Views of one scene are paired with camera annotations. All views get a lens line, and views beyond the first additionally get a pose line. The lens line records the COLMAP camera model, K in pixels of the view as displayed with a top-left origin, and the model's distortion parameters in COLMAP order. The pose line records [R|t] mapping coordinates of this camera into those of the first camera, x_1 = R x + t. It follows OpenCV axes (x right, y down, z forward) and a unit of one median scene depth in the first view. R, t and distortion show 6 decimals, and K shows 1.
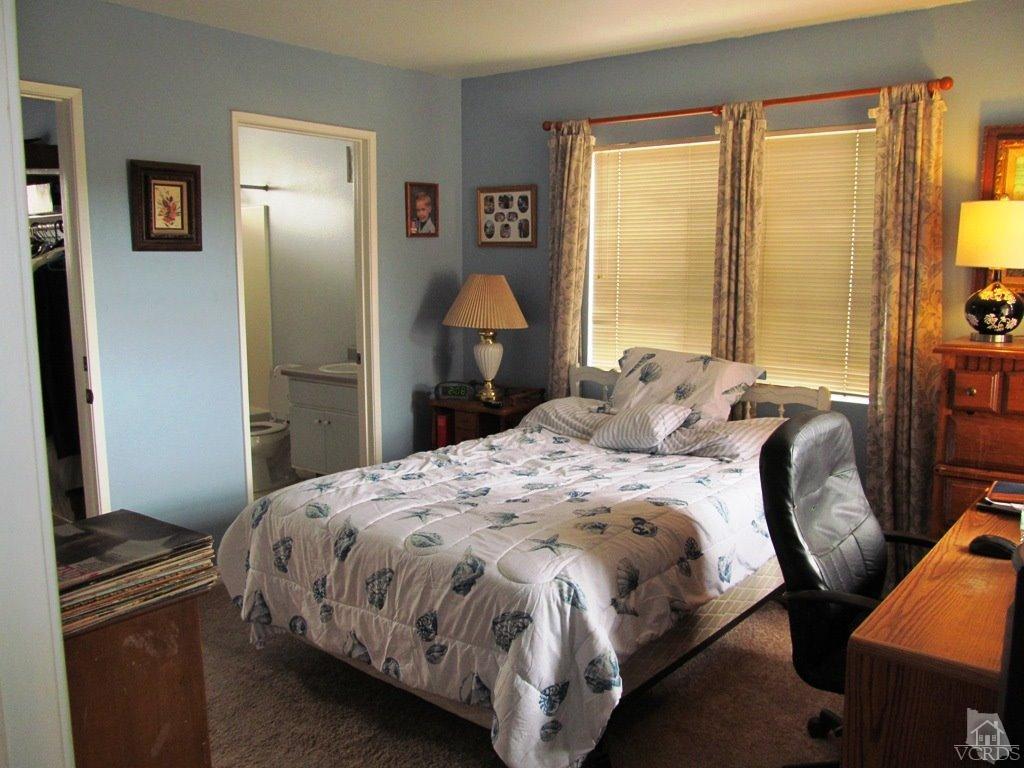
lens RADIAL K [[850.9, 0, 511.6], [0, 850.9, 382.1], [0, 0, 1]] dist [-0.056649, 0.023059]
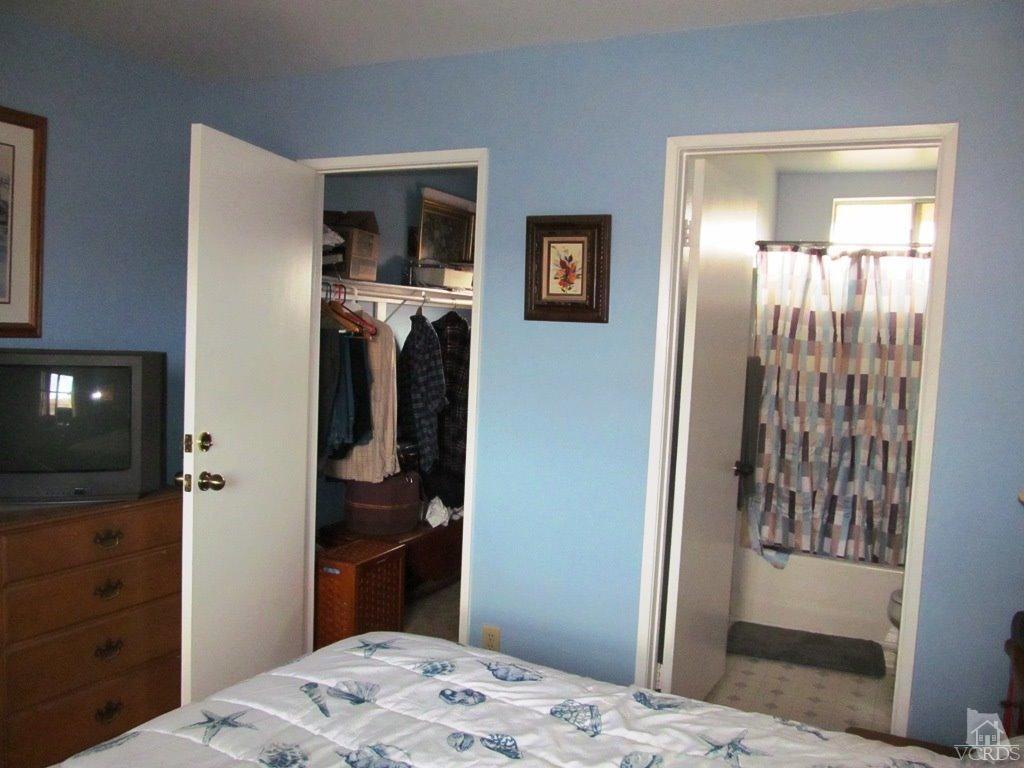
lens RADIAL K [[850.9, 0, 511.4], [0, 850.9, 383.0], [0, 0, 1]] dist [-0.056649, 0.023059]
pose [[0.202005, 0.068044, -0.977018, 0.406558], [-0.179238, 0.983304, 0.031423, -0.115429], [0.962844, 0.168771, 0.210829, 0.799574]]
